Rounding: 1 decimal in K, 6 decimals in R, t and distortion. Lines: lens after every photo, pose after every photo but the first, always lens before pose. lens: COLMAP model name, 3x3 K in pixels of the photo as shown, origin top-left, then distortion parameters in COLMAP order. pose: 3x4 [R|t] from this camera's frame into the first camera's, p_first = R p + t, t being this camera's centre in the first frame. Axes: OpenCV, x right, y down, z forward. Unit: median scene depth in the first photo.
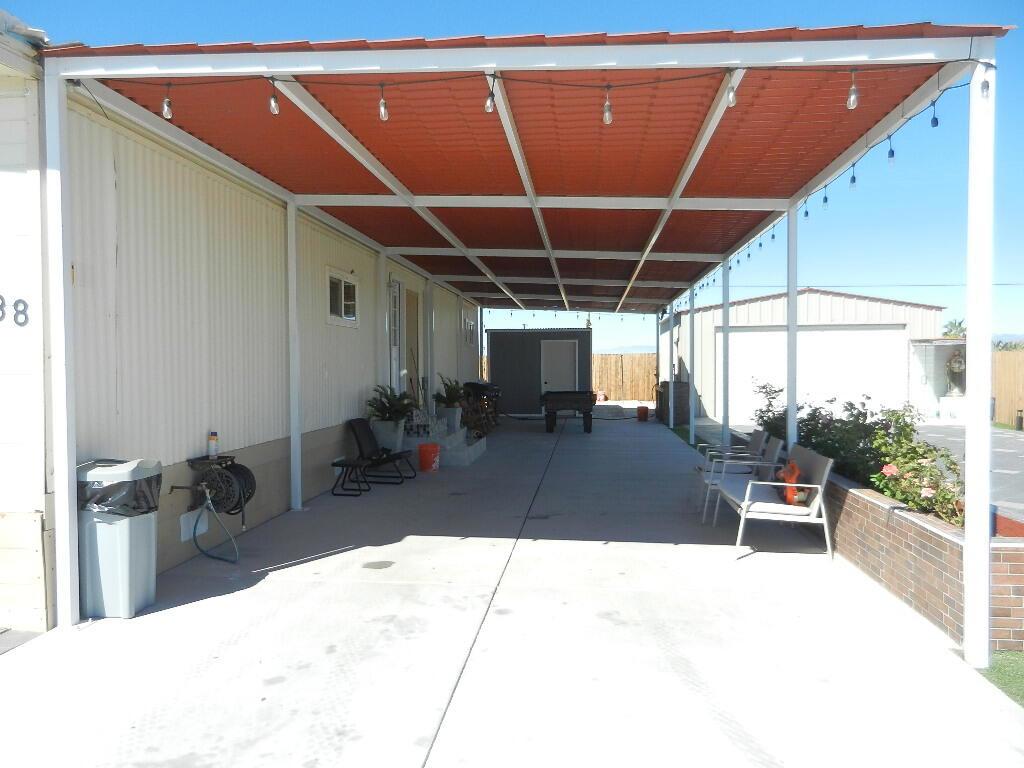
lens RADIAL K [[753.5, 0, 503.1], [0, 753.5, 382.8], [0, 0, 1]] dist [-0.014561, 0.020251]
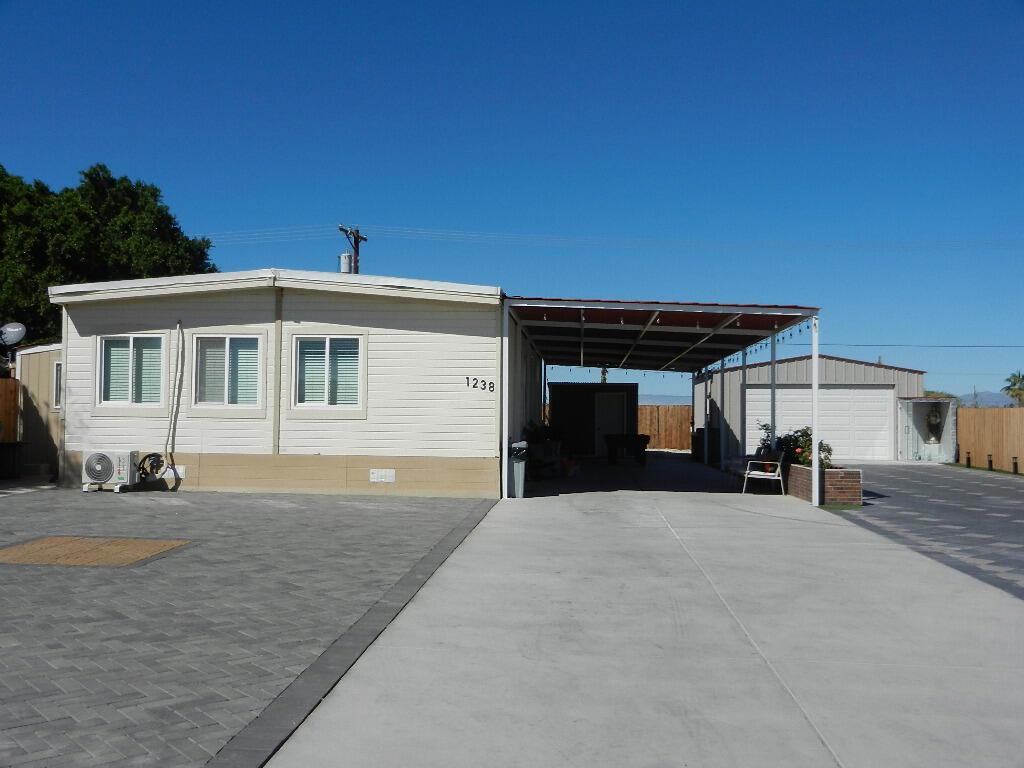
lens RADIAL K [[969.2, 0, 515.7], [0, 969.2, 381.2], [0, 0, 1]] dist [-0.010503, 0.000000]
pose [[0.999124, 0.017694, 0.037921, -0.146995], [-0.015360, 0.998020, -0.060991, 0.022879], [-0.038926, 0.060355, 0.997418, -0.567880]]
